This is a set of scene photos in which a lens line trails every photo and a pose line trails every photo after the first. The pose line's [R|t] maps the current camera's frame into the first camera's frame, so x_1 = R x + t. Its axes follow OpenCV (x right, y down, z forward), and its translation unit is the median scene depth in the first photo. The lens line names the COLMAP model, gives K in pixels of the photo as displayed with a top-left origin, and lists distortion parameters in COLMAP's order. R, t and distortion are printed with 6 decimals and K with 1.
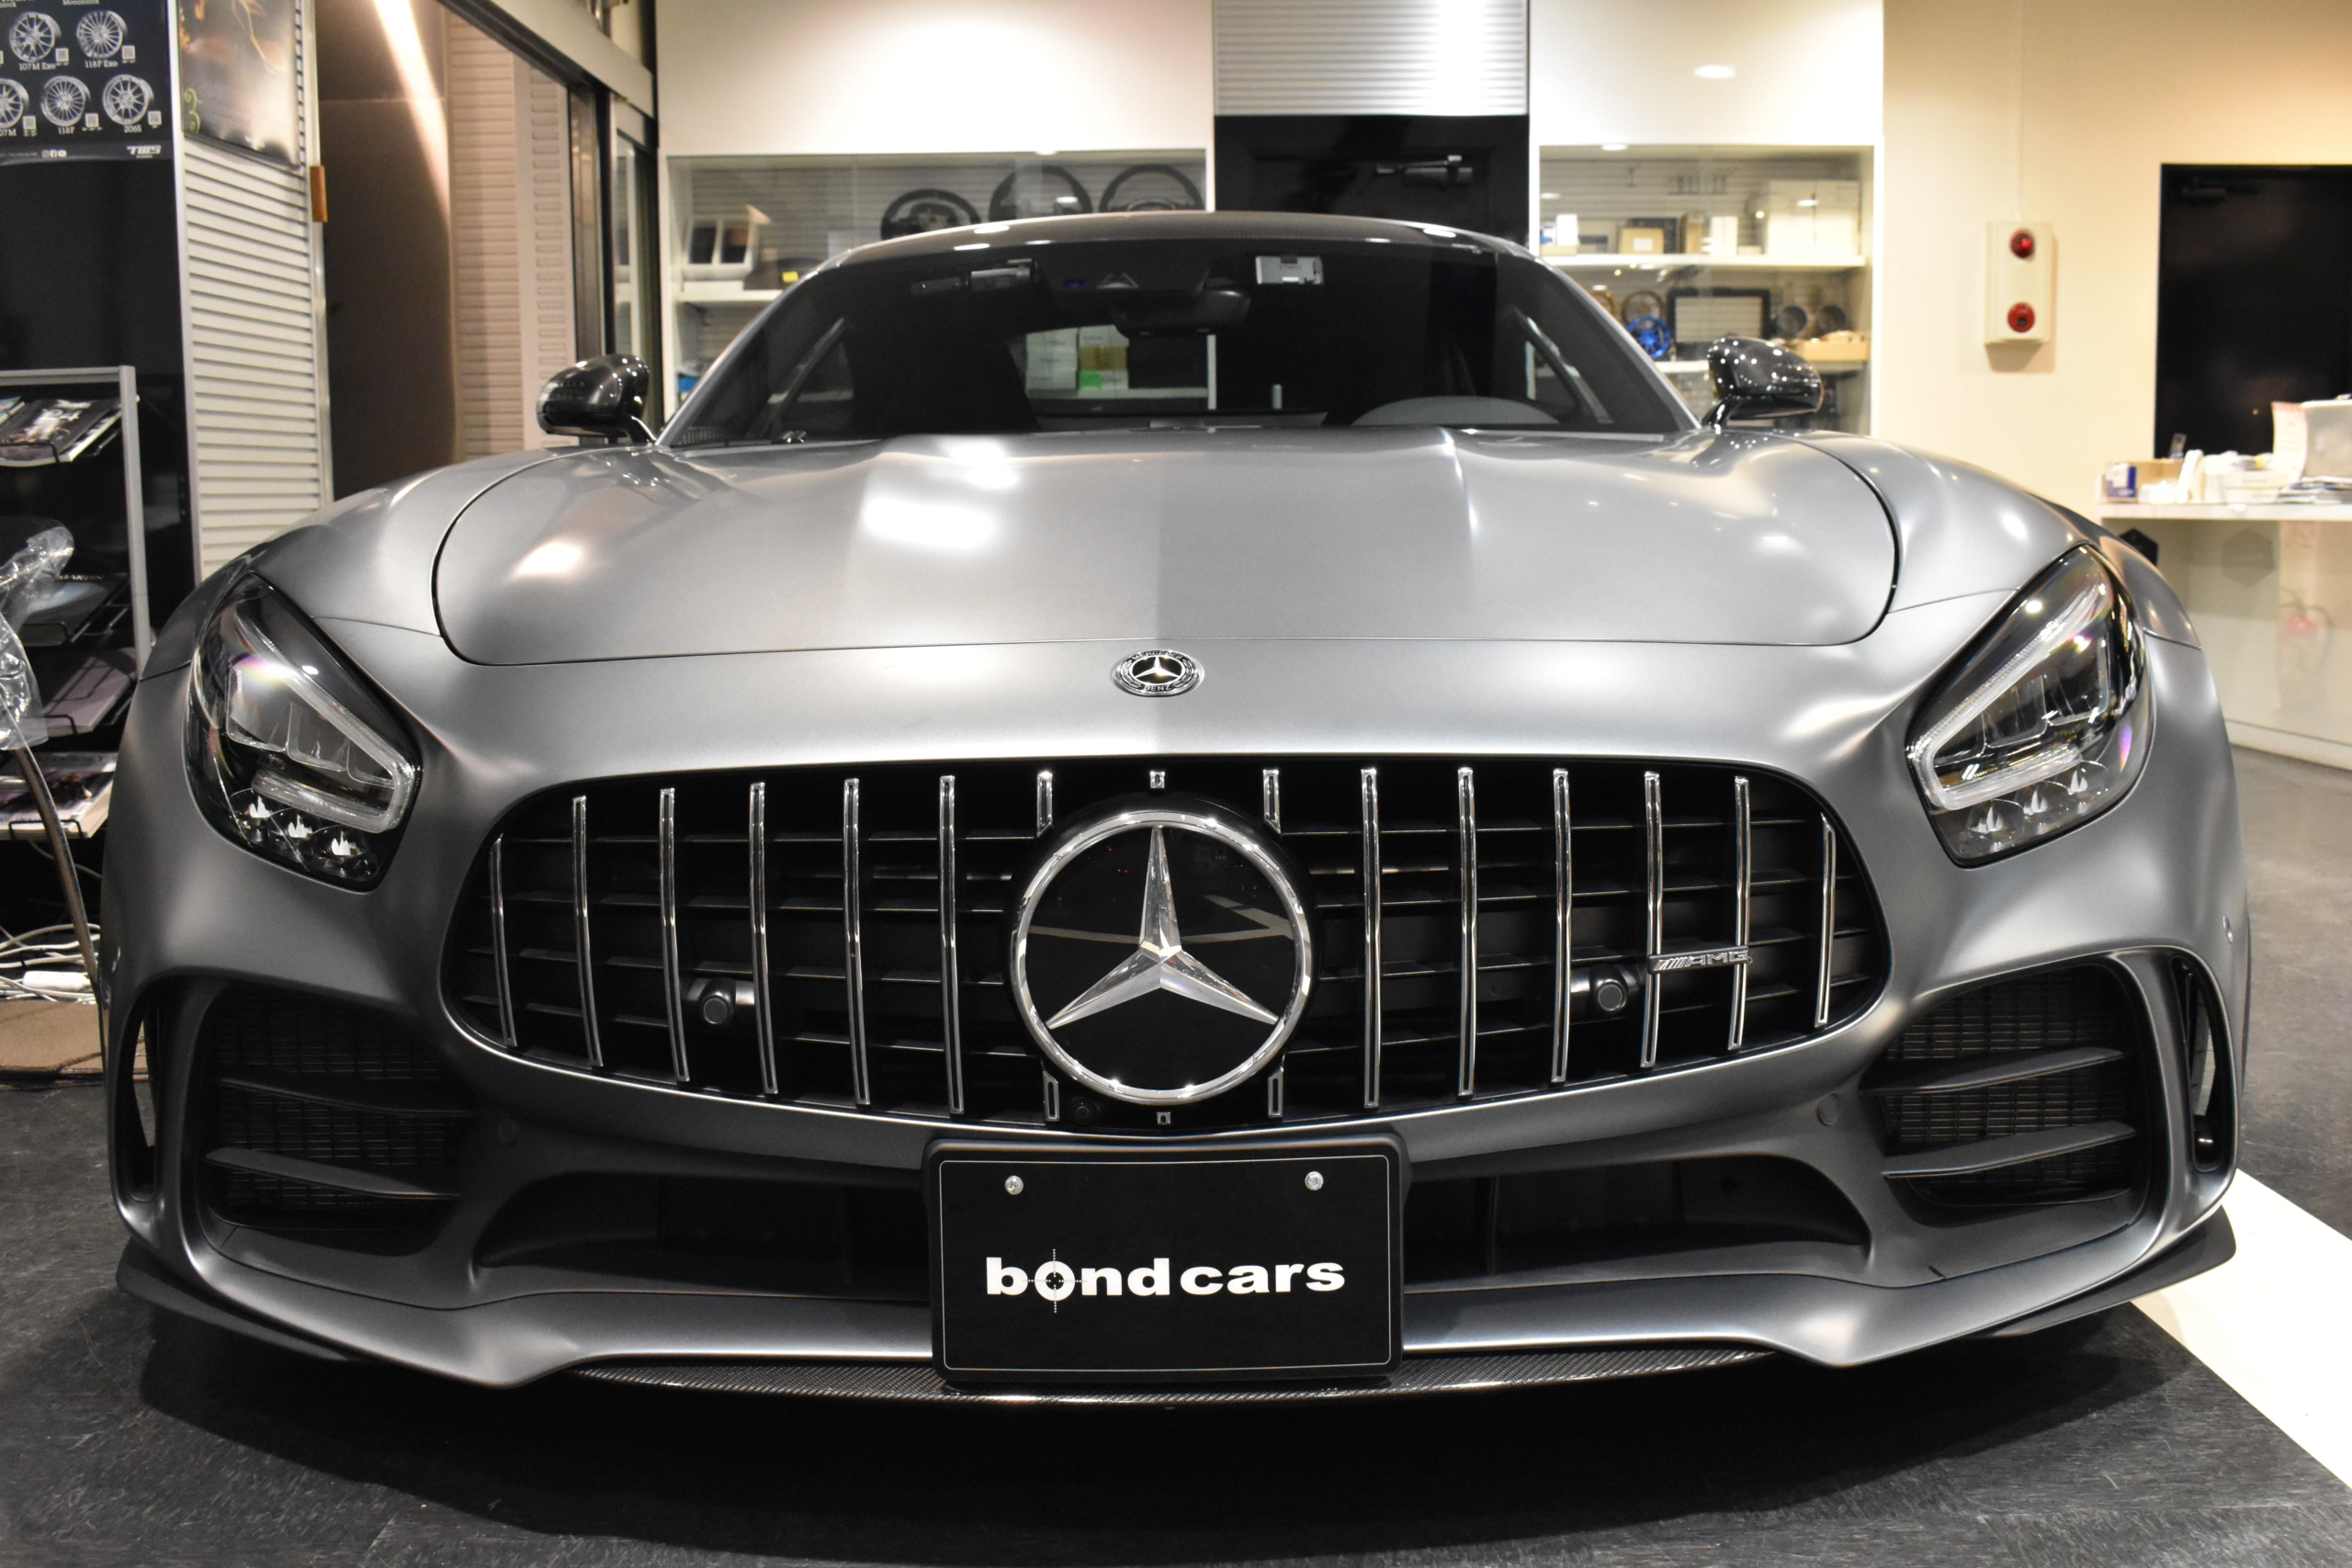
lens RADIAL K [[2496.4, 0, 1180.0], [0, 2496.4, 729.9], [0, 0, 1]] dist [-0.068616, 0.014871]
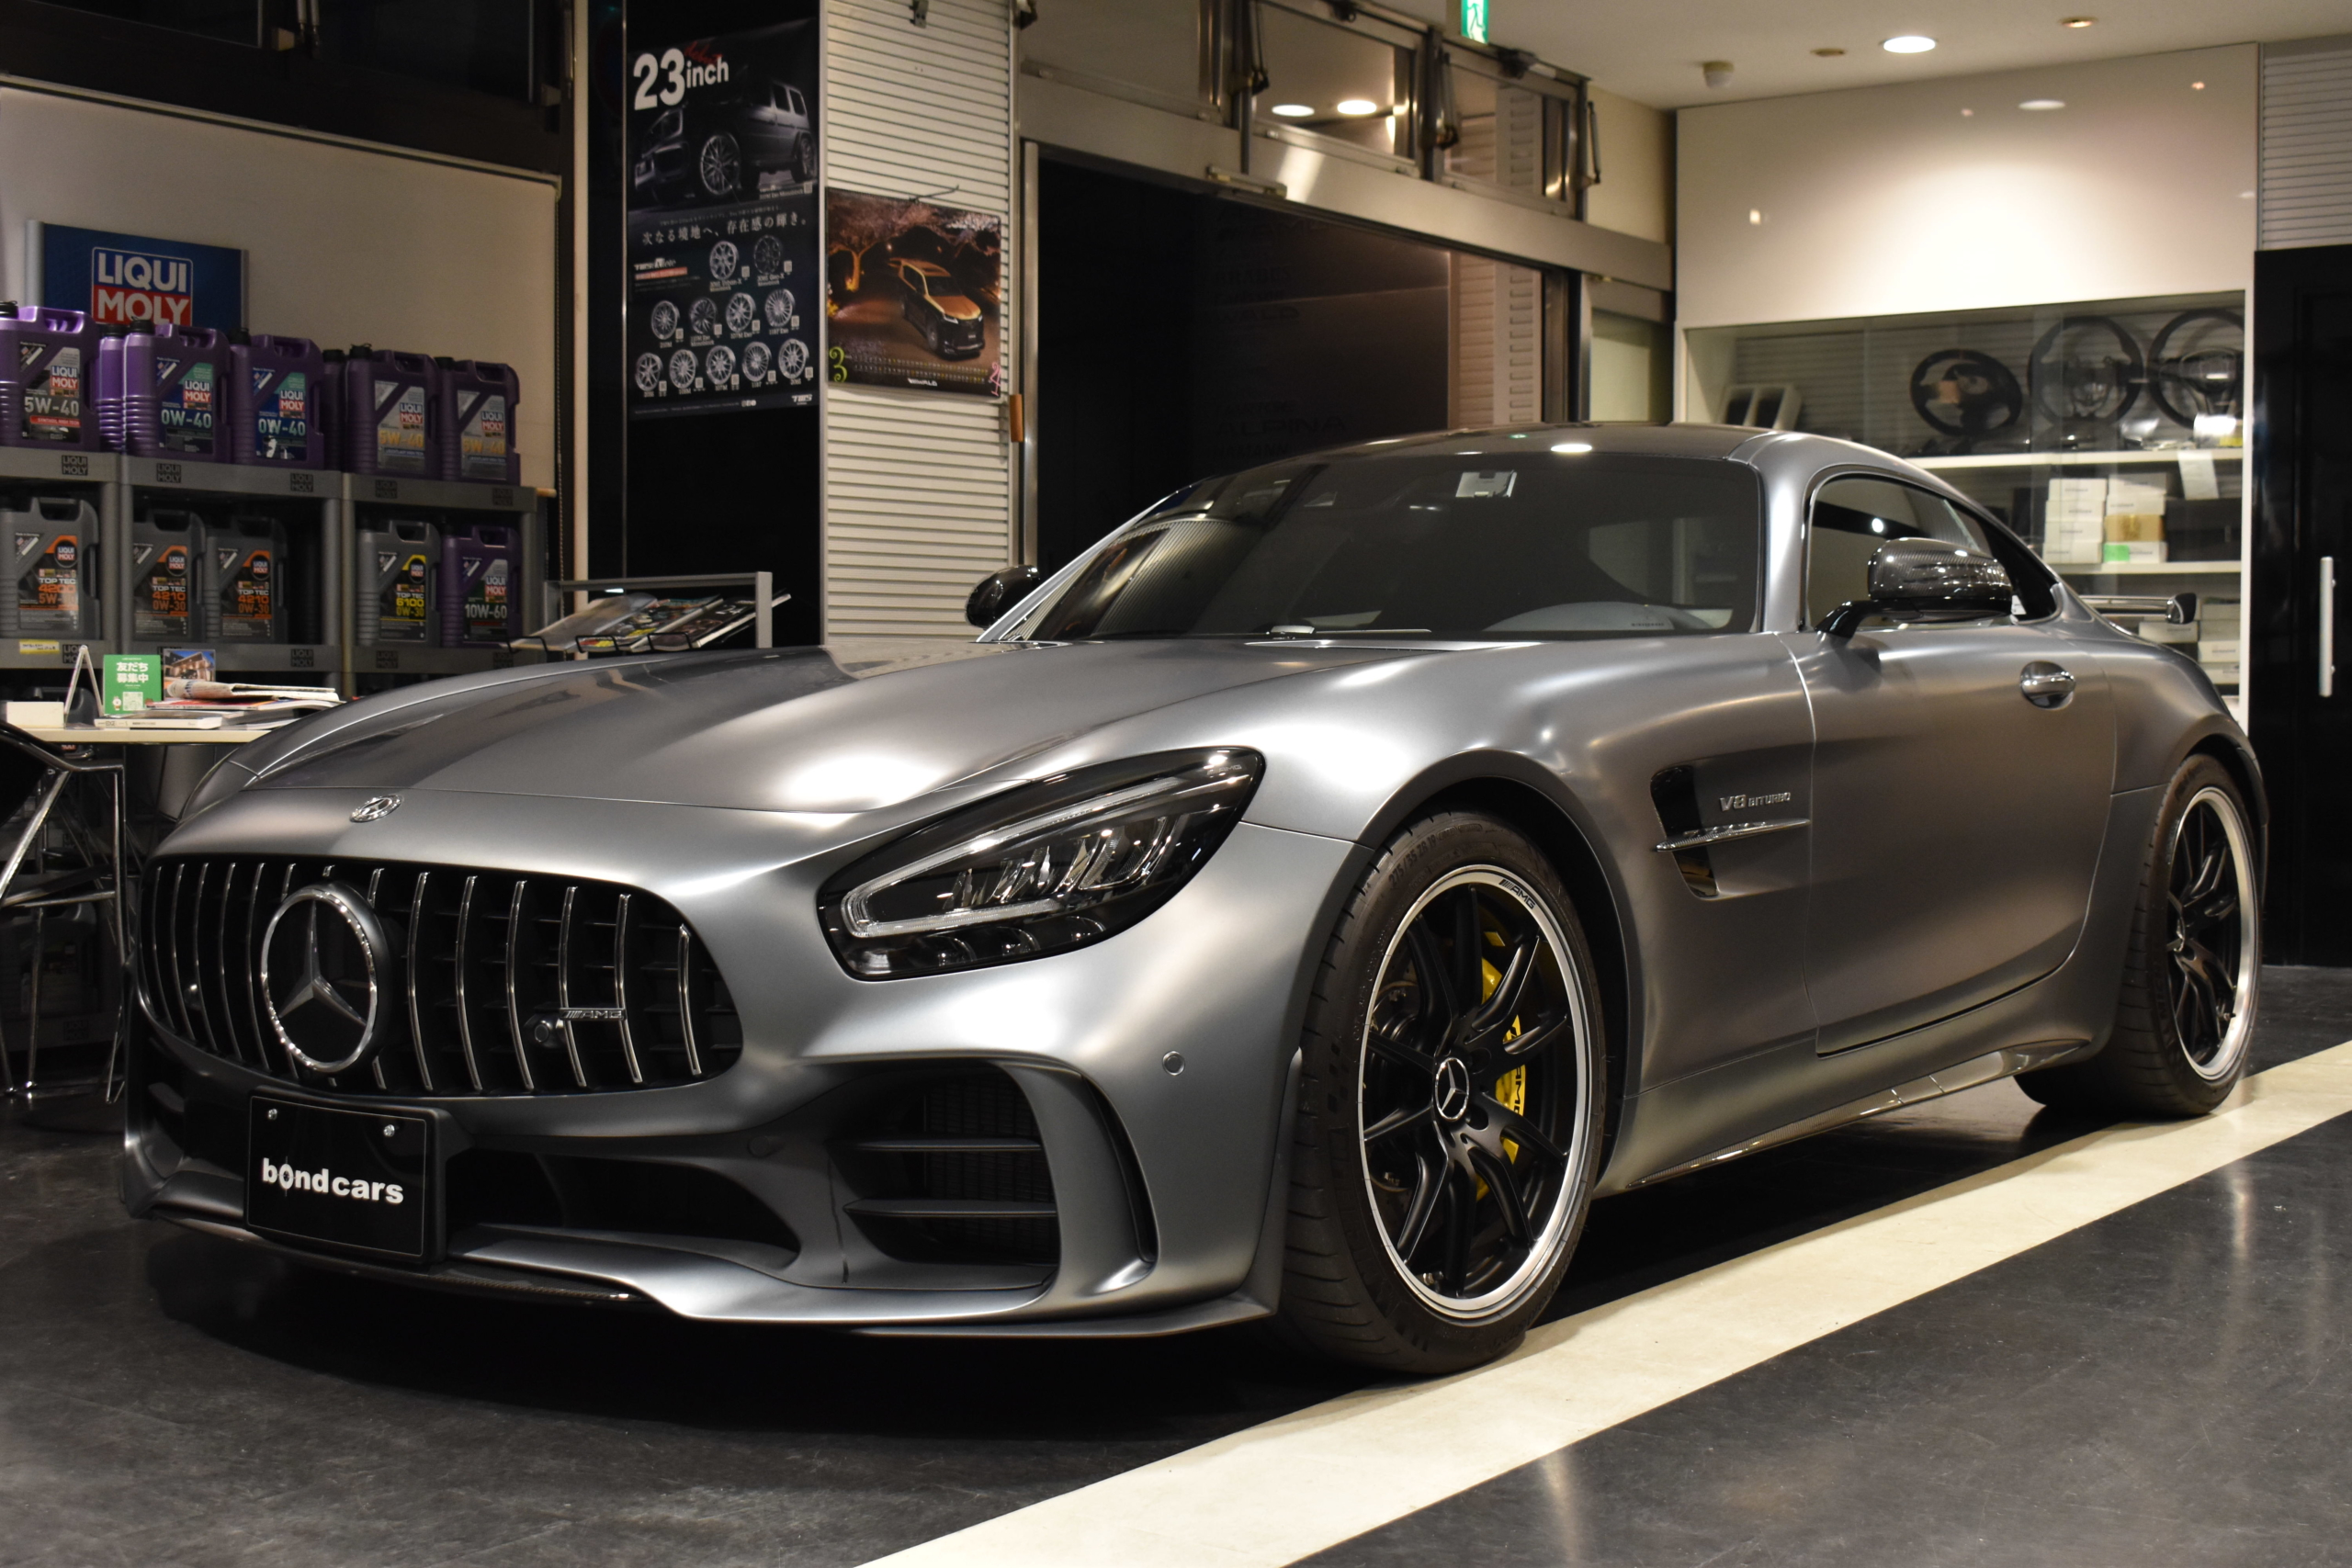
lens RADIAL K [[2979.7, 0, 1176.0], [0, 2979.7, 784.0], [0, 0, 1]] dist [0.091897, -0.722318]
pose [[0.803599, 0.035340, -0.594121, 0.646537], [-0.066560, 0.997310, -0.030706, -0.005505], [0.591438, 0.064220, 0.803789, -0.099681]]
